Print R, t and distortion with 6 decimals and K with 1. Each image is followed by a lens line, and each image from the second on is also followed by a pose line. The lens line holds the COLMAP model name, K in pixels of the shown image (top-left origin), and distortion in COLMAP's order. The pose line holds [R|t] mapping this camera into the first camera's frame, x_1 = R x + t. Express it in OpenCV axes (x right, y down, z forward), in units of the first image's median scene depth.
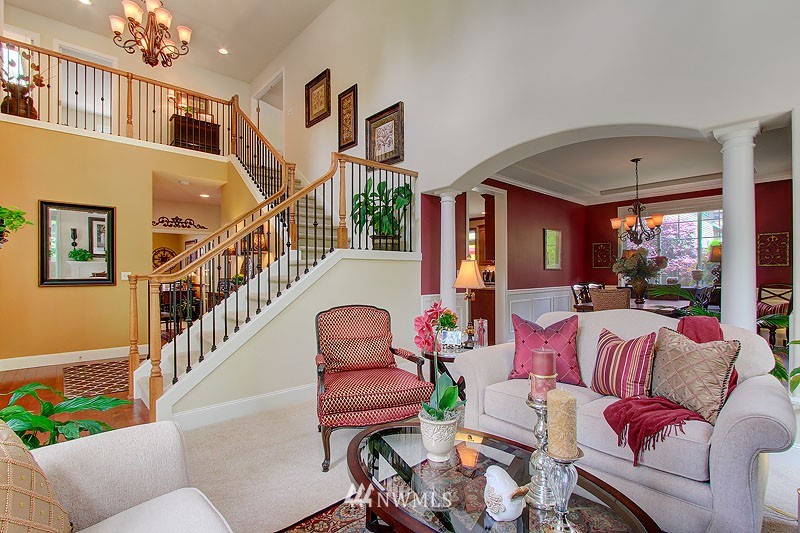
lens RADIAL K [[381.6, 0, 399.2], [0, 381.6, 269.7], [0, 0, 1]] dist [-0.017123, 0.000714]
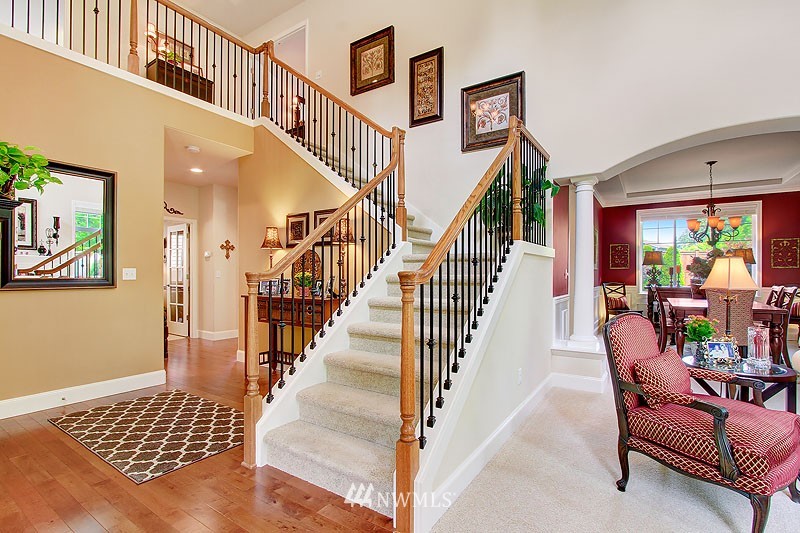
lens RADIAL K [[381.6, 0, 400.9], [0, 381.6, 270.6], [0, 0, 1]] dist [-0.017123, 0.000714]
pose [[0.969189, 0.007013, 0.246218, -0.391864], [-0.007519, 0.999971, 0.001115, 0.005370], [-0.246203, -0.002932, 0.969214, 0.201775]]
